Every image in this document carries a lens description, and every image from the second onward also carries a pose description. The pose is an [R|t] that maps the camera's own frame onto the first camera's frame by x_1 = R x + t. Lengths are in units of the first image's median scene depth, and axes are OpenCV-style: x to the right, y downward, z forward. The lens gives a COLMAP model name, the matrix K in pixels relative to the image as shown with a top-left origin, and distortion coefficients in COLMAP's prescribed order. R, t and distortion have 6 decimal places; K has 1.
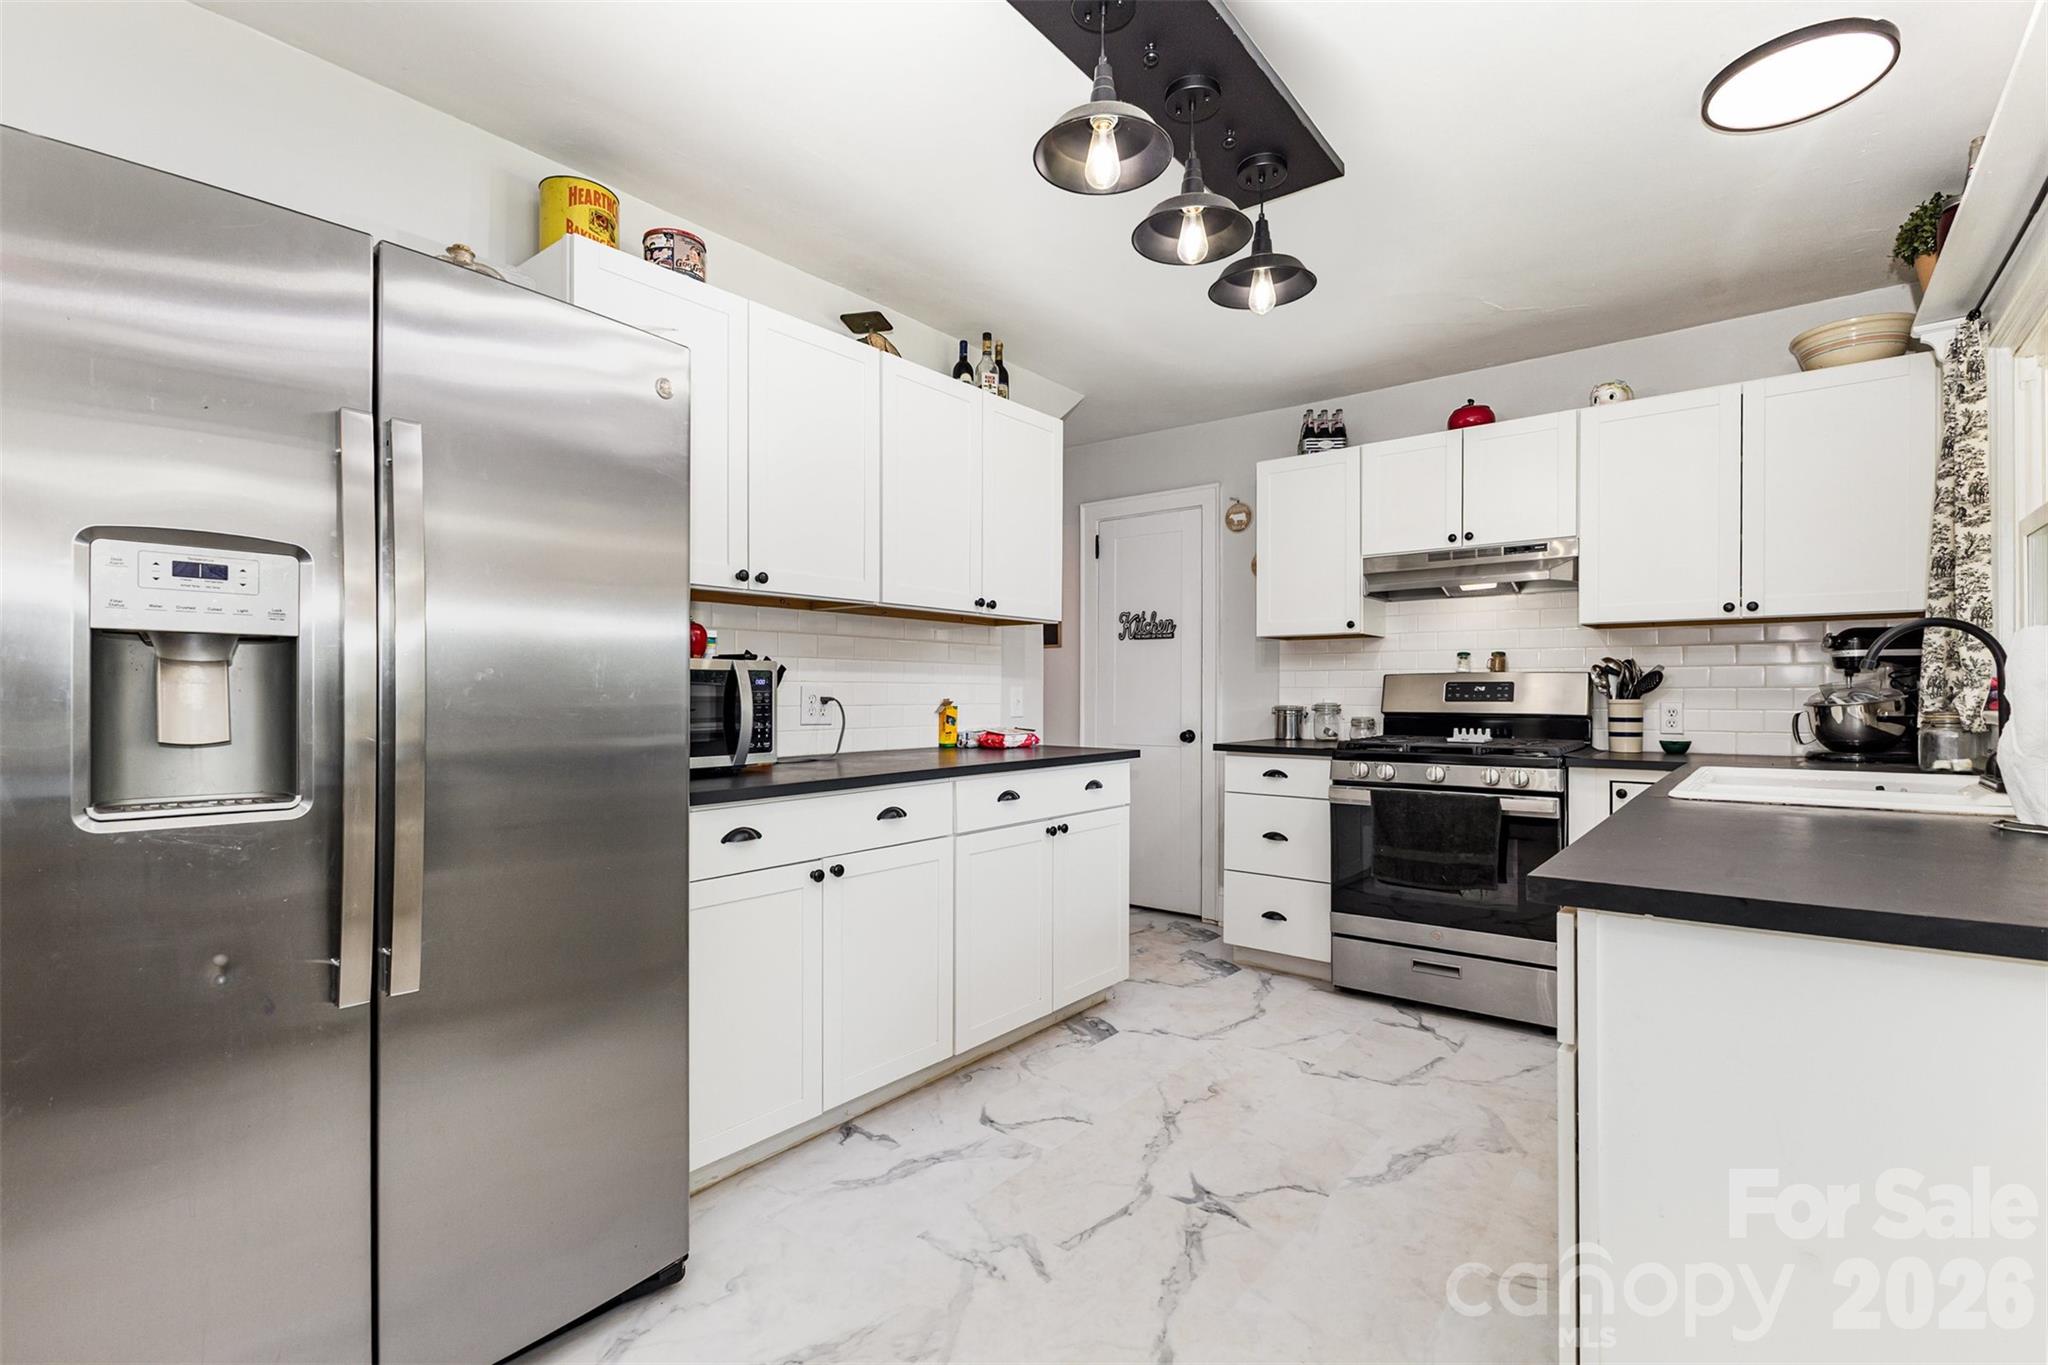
lens RADIAL K [[926.7, 0, 1024.0], [0, 926.7, 702.5], [0, 0, 1]] dist [-0.004139, -0.000978]
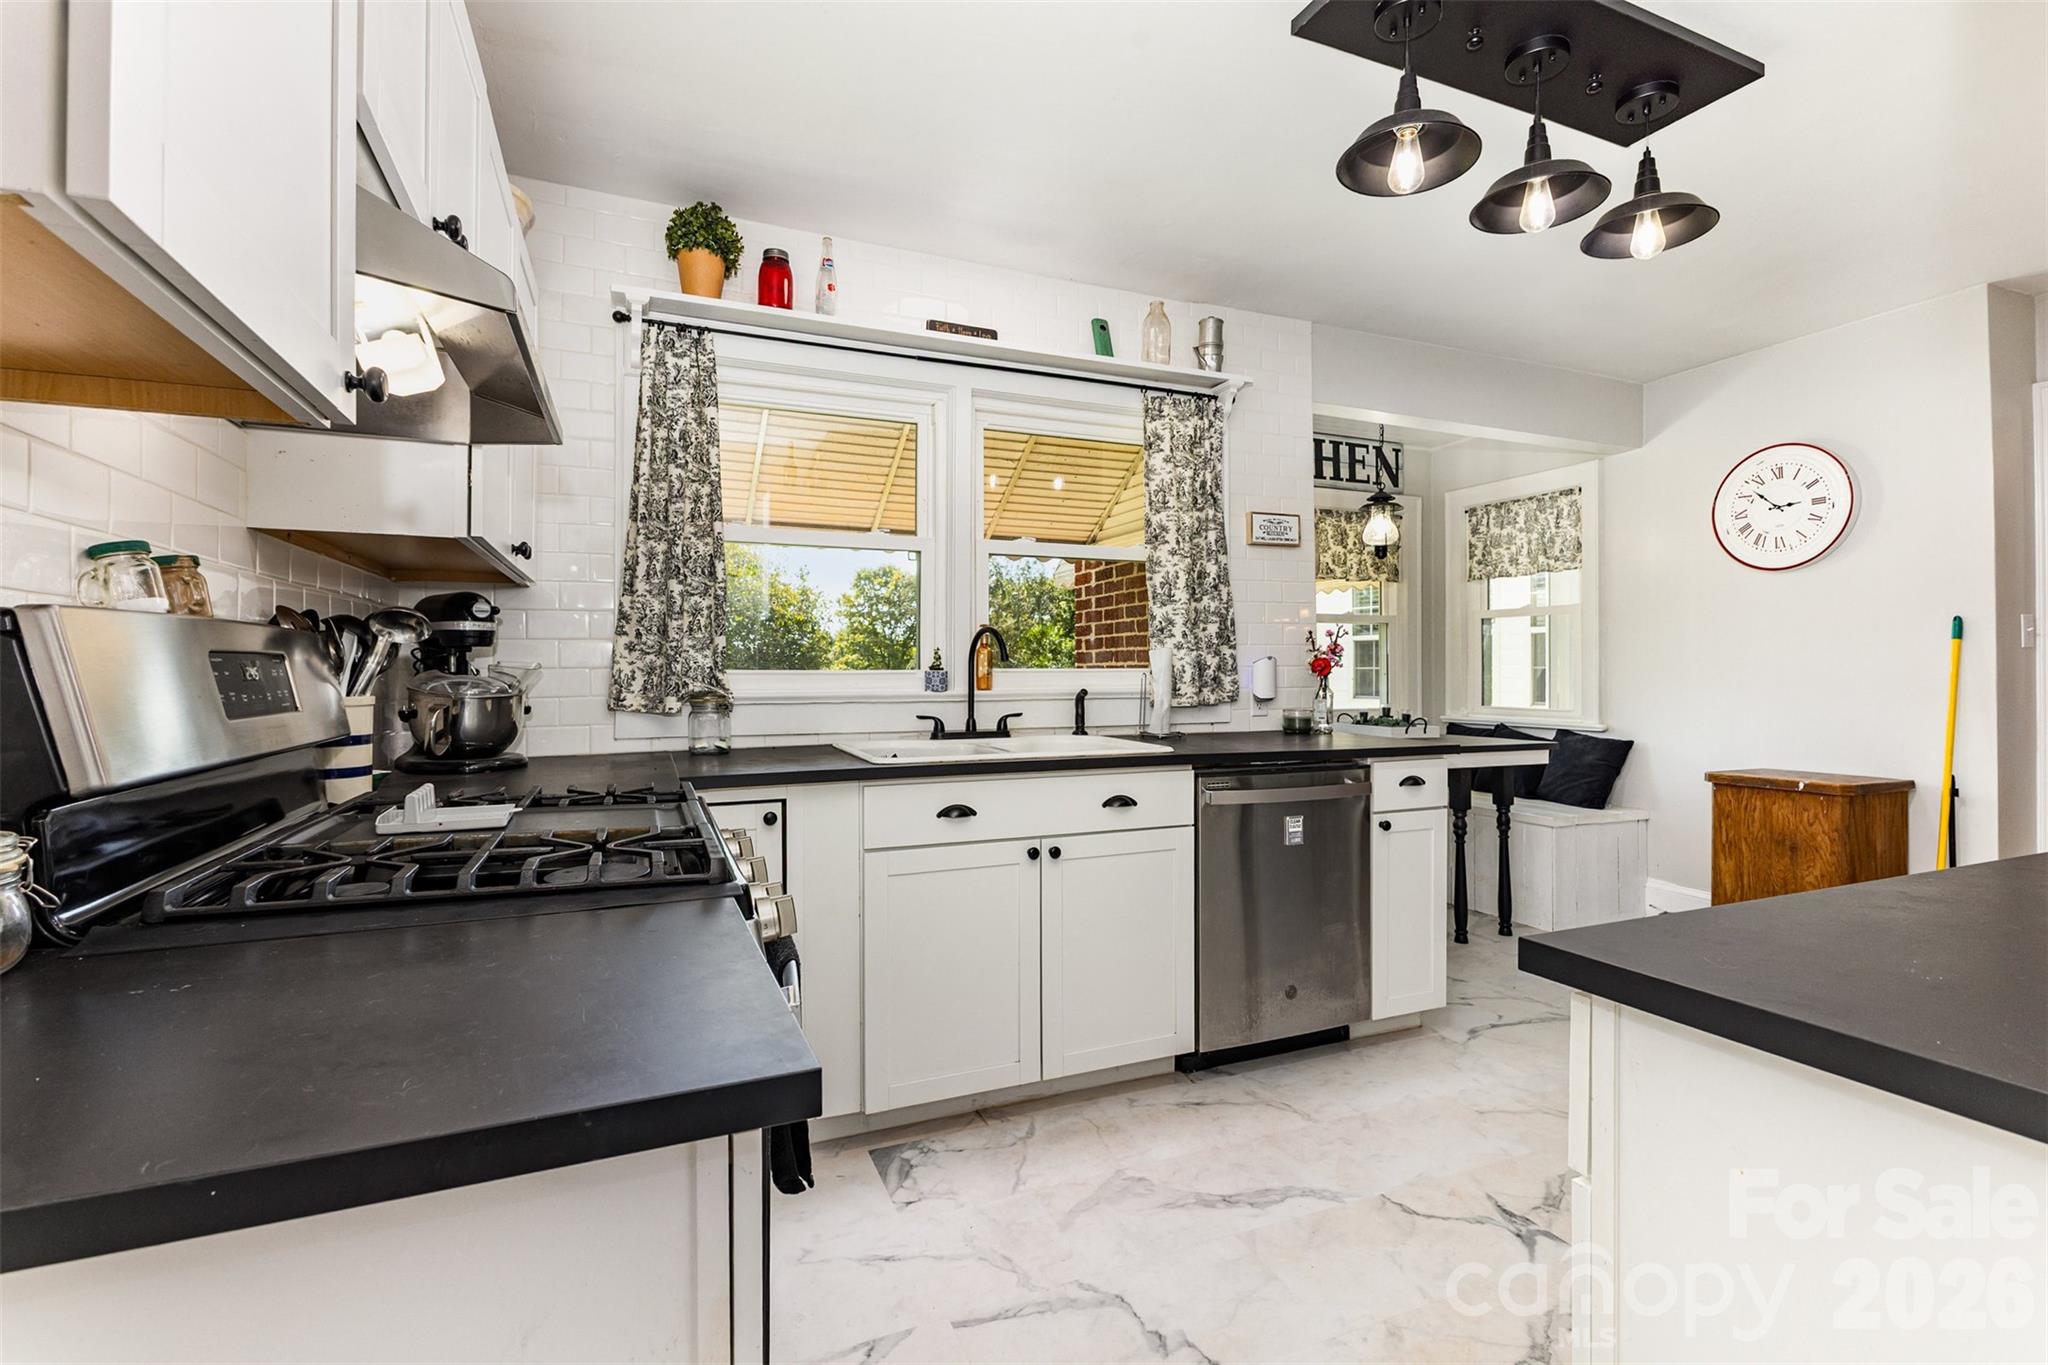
lens RADIAL K [[926.7, 0, 1021.4], [0, 926.7, 671.1], [0, 0, 1]] dist [-0.004139, -0.000978]
pose [[-0.881119, -0.001730, 0.472891, 0.128555], [0.004314, 0.999922, 0.011696, -0.022149], [-0.472875, 0.012346, -0.881043, 1.290936]]
